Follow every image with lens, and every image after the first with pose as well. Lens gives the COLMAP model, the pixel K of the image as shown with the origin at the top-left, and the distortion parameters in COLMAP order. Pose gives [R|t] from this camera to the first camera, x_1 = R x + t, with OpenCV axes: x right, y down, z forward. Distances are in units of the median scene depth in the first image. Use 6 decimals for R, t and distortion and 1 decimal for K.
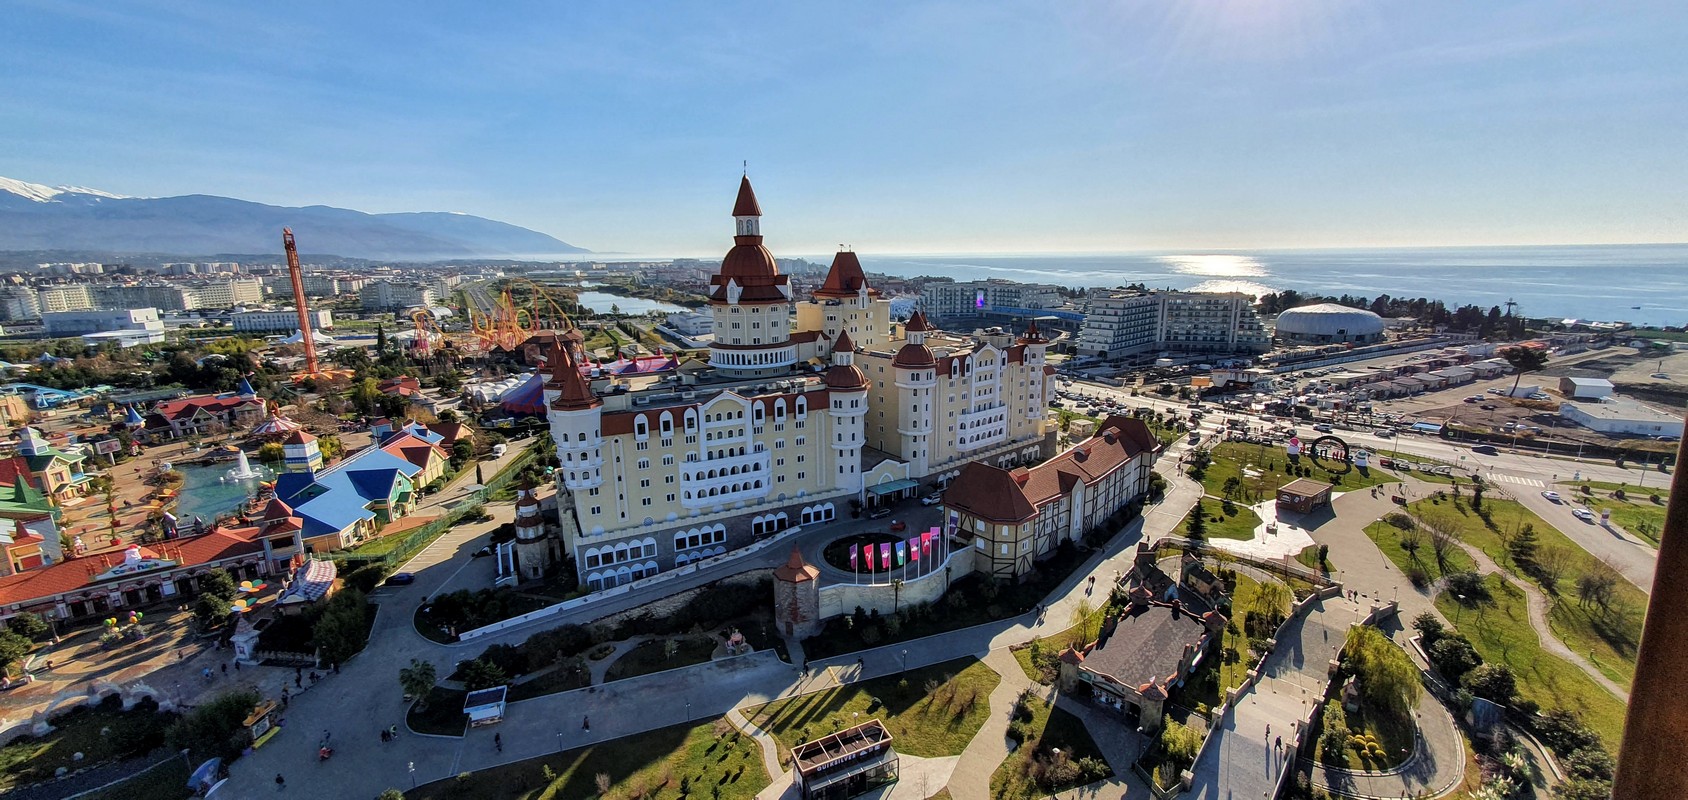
lens RADIAL K [[674.4, 0, 846.7], [0, 674.4, 402.4], [0, 0, 1]] dist [0.005616, -0.000239]
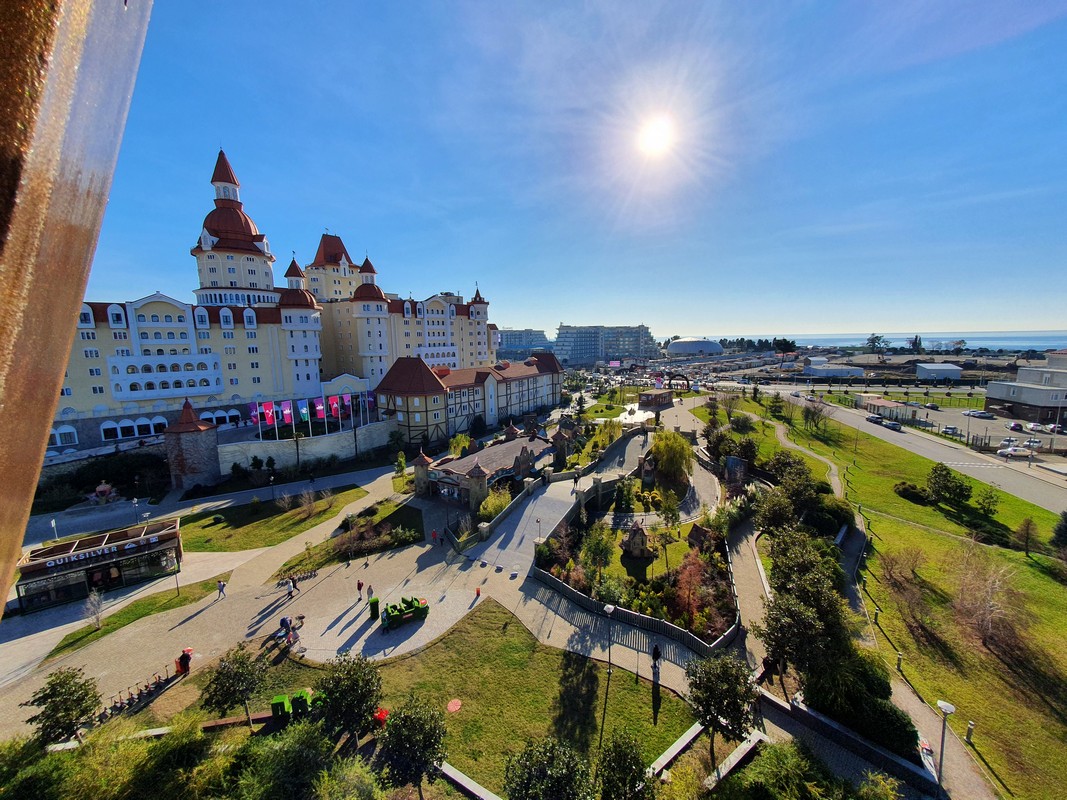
lens RADIAL K [[419.1, 0, 540.2], [0, 419.1, 402.8], [0, 0, 1]] dist [0.003918, 0.000135]
pose [[0.973521, -0.037876, 0.225437, 0.262452], [0.055115, 0.995976, -0.070670, 0.240651], [-0.221853, 0.081224, 0.971691, 0.192787]]
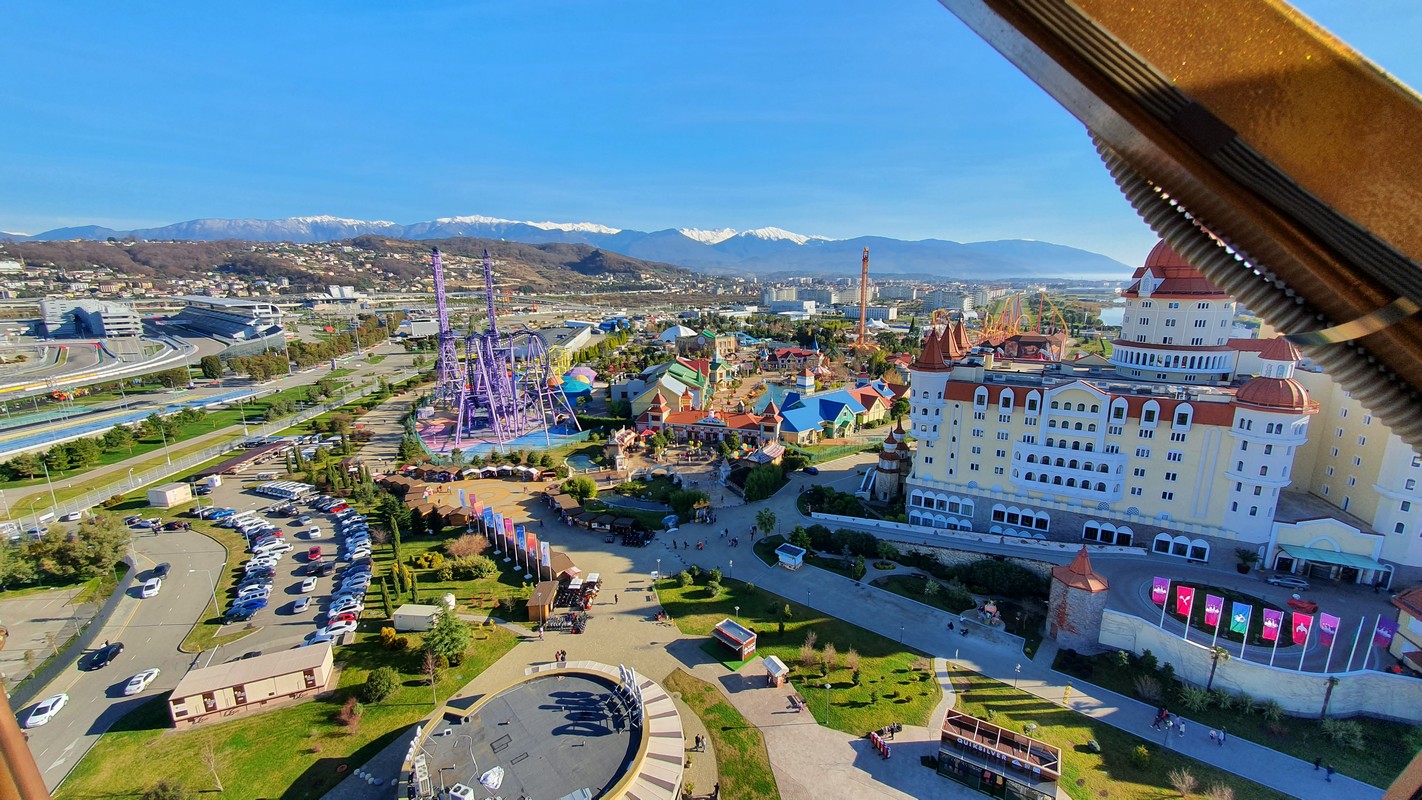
lens RADIAL K [[564.1, 0, 710.6], [0, 564.1, 401.6], [0, 0, 1]] dist [0.001599, 0.000050]
pose [[0.532465, 0.189529, -0.824960, 0.203976], [-0.185635, 0.977030, 0.104649, 0.025458], [0.825845, 0.097419, 0.555418, 0.117033]]
